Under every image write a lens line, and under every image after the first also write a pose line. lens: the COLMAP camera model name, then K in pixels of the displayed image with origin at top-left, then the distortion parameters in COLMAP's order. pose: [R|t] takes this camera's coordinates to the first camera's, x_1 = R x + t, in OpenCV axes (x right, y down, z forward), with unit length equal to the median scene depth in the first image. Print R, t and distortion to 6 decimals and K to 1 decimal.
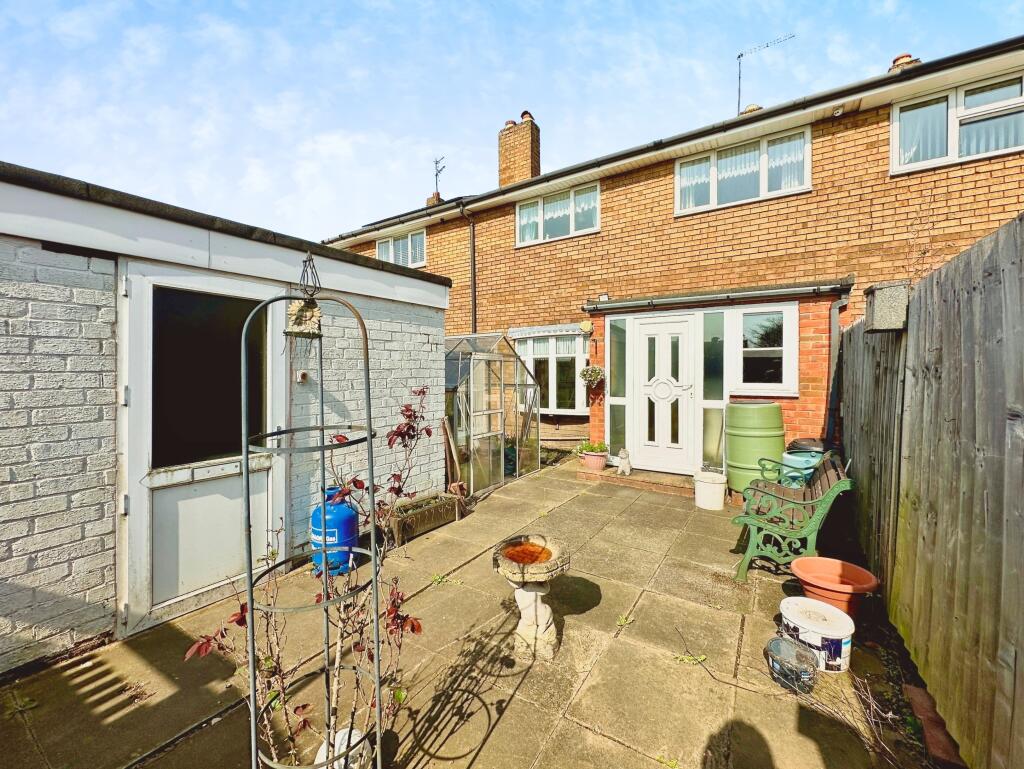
lens RADIAL K [[414.9, 0, 512.7], [0, 414.9, 382.6], [0, 0, 1]] dist [0.000179, -0.000044]
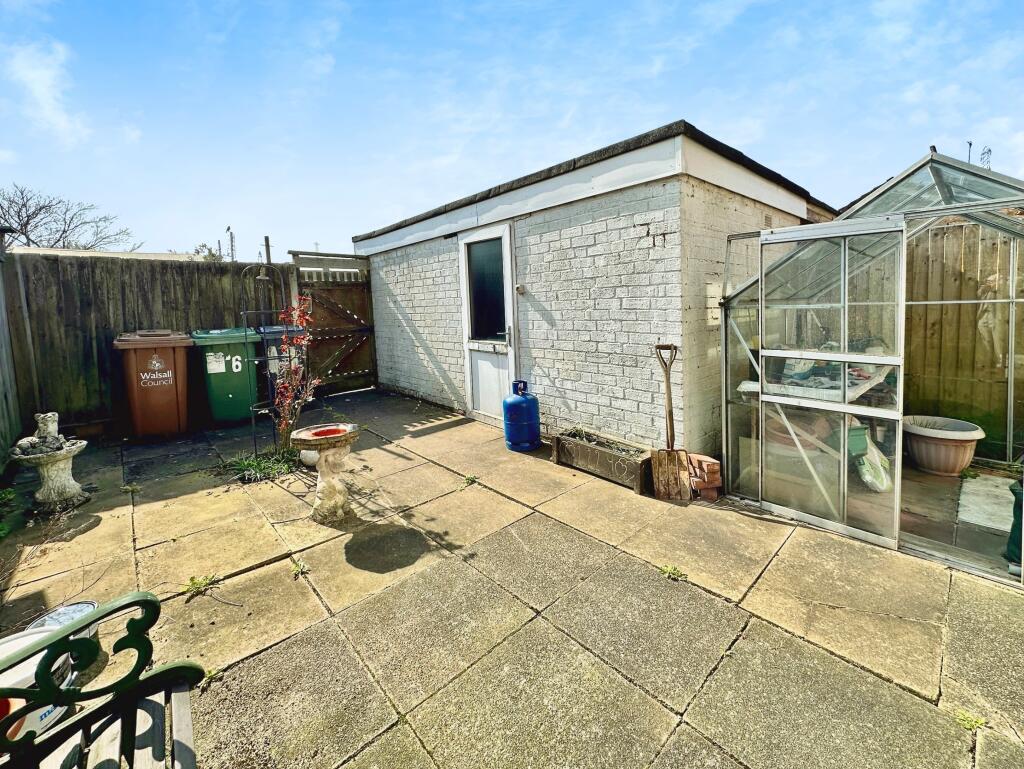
lens RADIAL K [[417.4, 0, 513.0], [0, 417.4, 343.6], [0, 0, 1]] dist [0.000146, -0.000012]
pose [[-0.240475, 0.105542, -0.964900, 0.800745], [0.001903, 0.994120, 0.108264, 0.013609], [0.970654, 0.024199, -0.239262, 1.368781]]
